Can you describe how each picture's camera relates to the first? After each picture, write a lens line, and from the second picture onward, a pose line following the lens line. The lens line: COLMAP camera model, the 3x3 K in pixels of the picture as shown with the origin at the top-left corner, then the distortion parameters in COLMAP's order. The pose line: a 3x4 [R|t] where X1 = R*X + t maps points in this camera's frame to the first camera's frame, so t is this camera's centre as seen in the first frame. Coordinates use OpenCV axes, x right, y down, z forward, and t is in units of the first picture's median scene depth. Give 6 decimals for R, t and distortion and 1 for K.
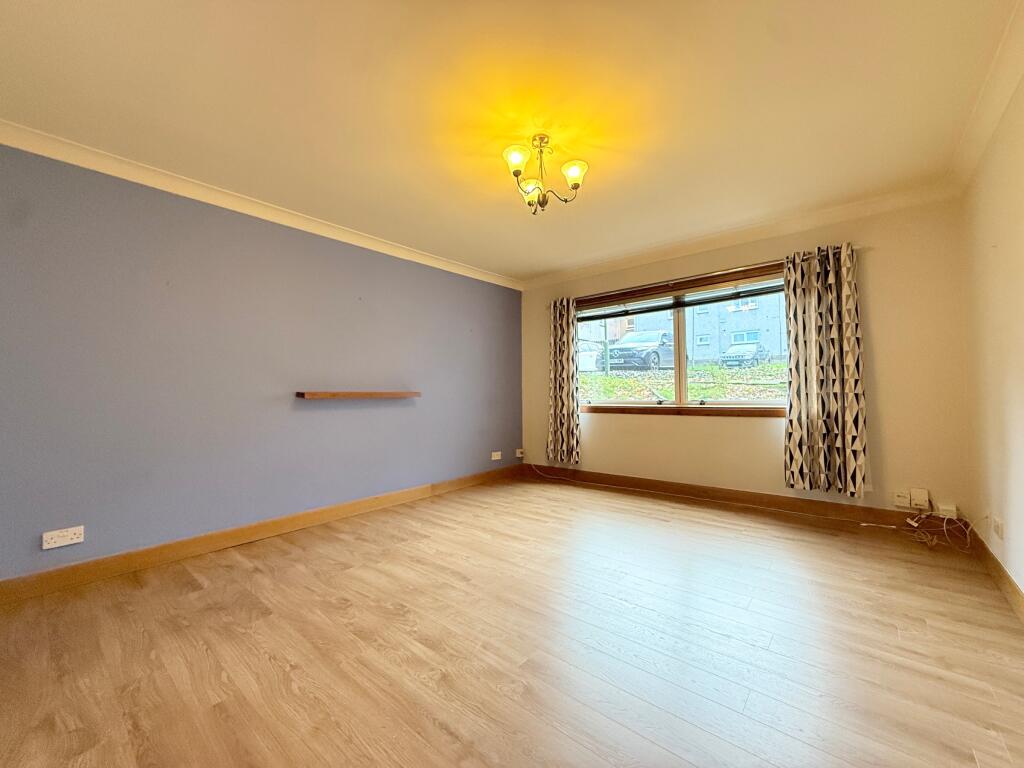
lens RADIAL K [[408.8, 0, 508.4], [0, 408.8, 387.0], [0, 0, 1]] dist [-0.000228, 0.000013]
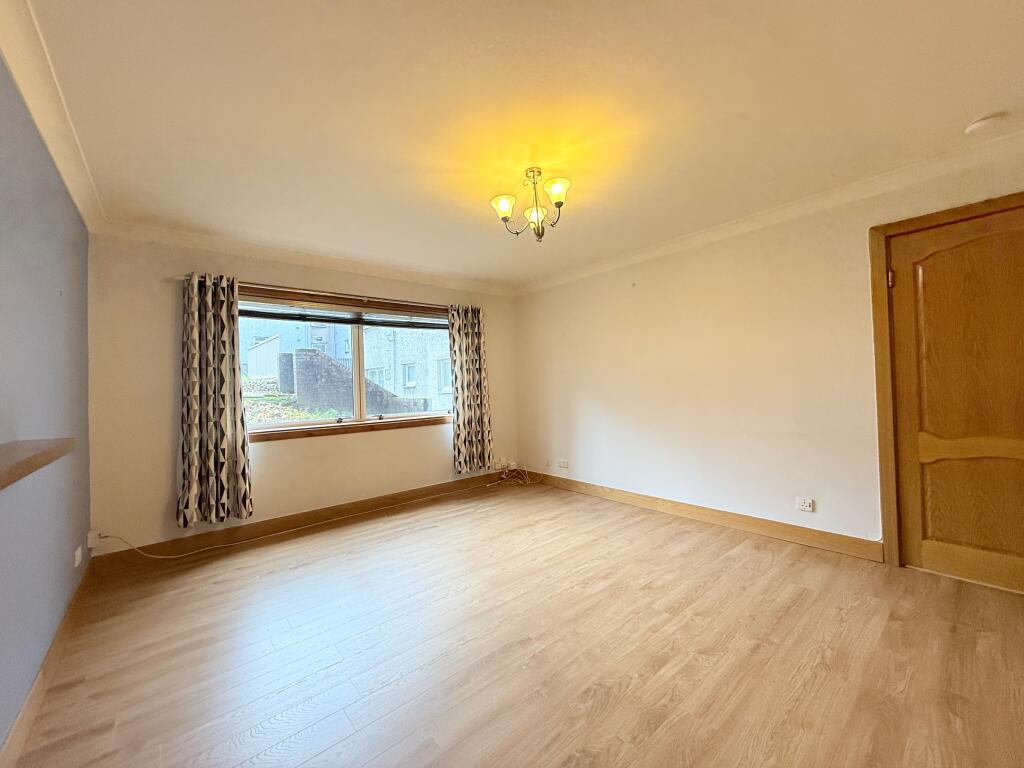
lens RADIAL K [[408.8, 0, 508.4], [0, 408.8, 387.0], [0, 0, 1]] dist [-0.000228, 0.000013]
pose [[0.154394, 0.005520, 0.987994, -0.656453], [0.016809, 0.999825, -0.008213, -0.032772], [-0.987866, 0.017875, 0.154274, 0.622304]]
